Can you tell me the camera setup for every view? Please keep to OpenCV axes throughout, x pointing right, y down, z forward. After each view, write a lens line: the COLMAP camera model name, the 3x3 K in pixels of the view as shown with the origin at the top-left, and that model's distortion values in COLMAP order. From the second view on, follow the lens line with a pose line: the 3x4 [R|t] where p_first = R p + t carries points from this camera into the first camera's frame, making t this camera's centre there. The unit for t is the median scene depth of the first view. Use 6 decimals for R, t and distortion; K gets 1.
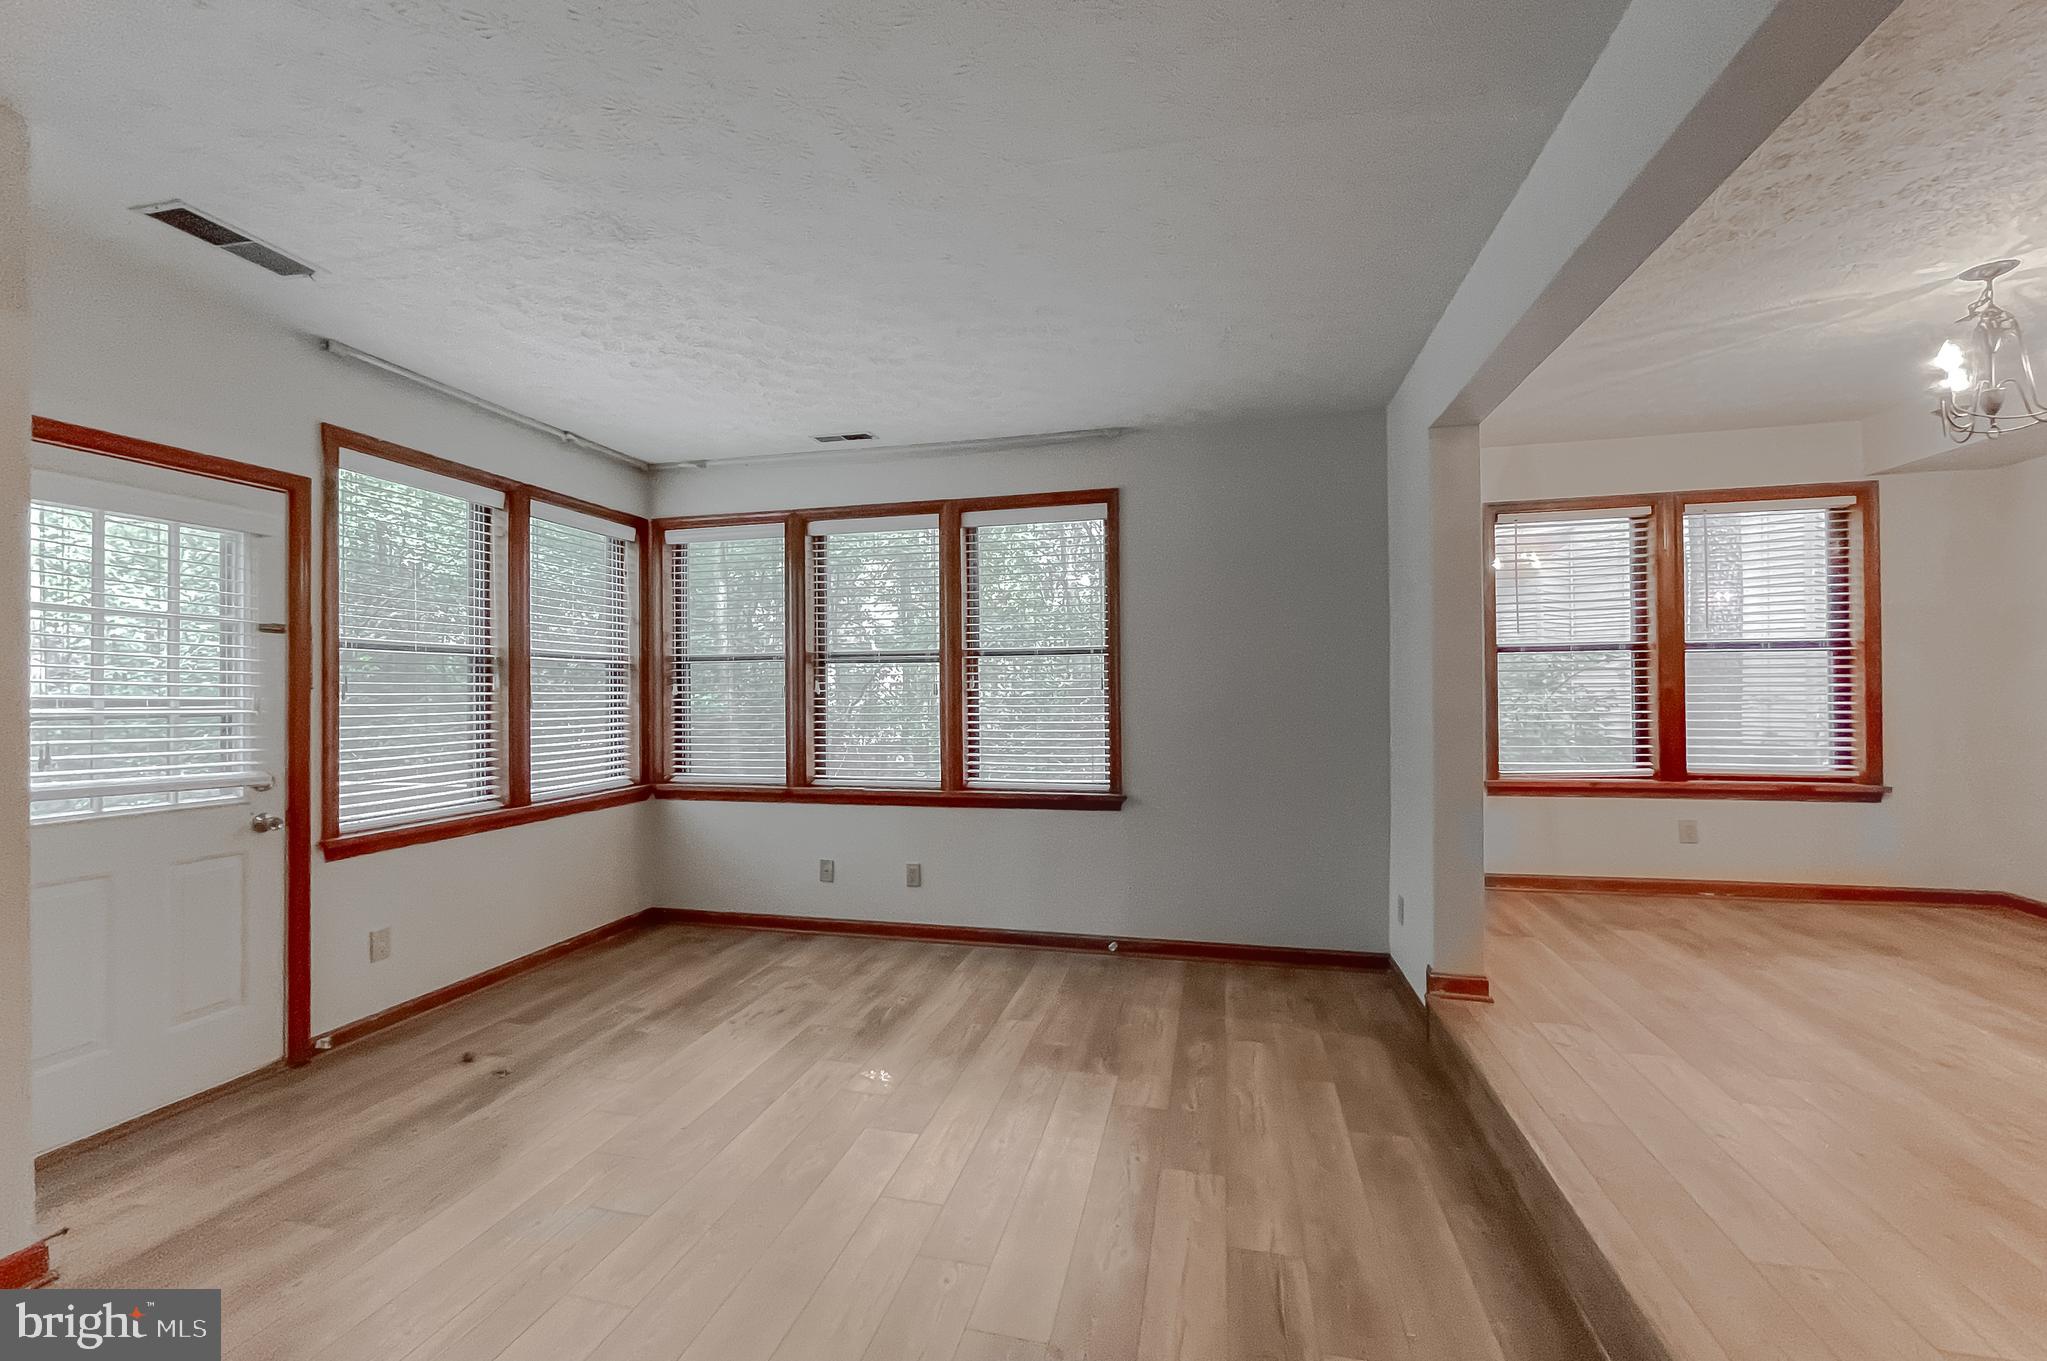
lens RADIAL K [[834.3, 0, 1016.1], [0, 834.3, 685.1], [0, 0, 1]] dist [0.001032, 0.000522]
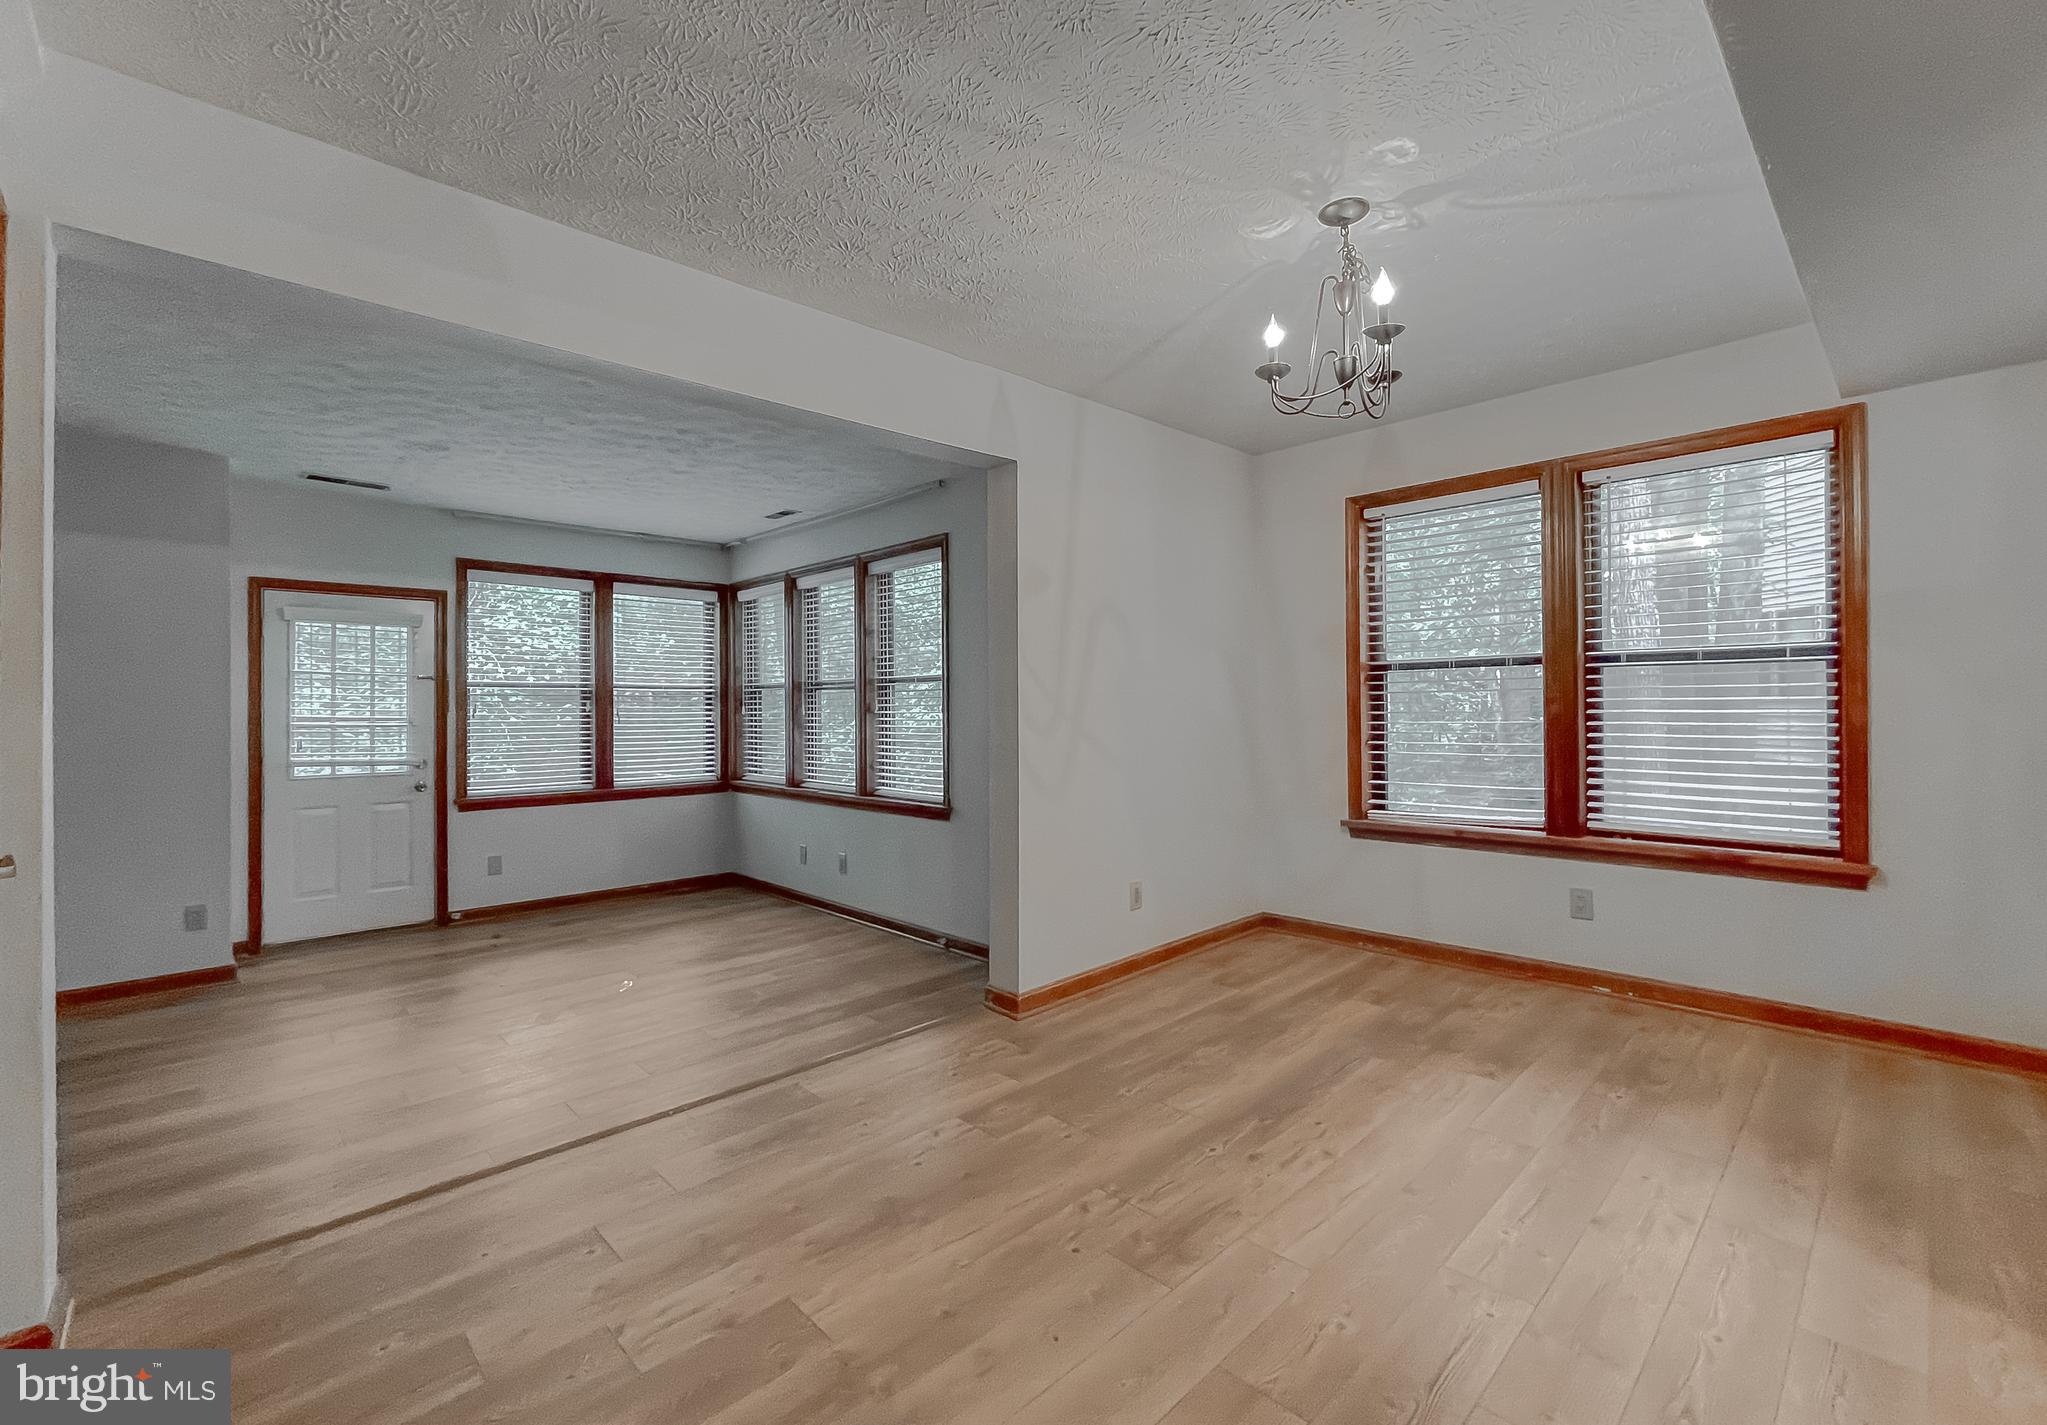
lens RADIAL K [[873.9, 0, 1036.7], [0, 873.9, 704.0], [0, 0, 1]] dist [-0.001078, -0.000151]
pose [[0.851148, 0.000072, -0.524926, 0.865301], [0.003166, 0.999981, 0.005271, -0.012975], [0.524916, -0.006148, 0.851132, 0.070399]]
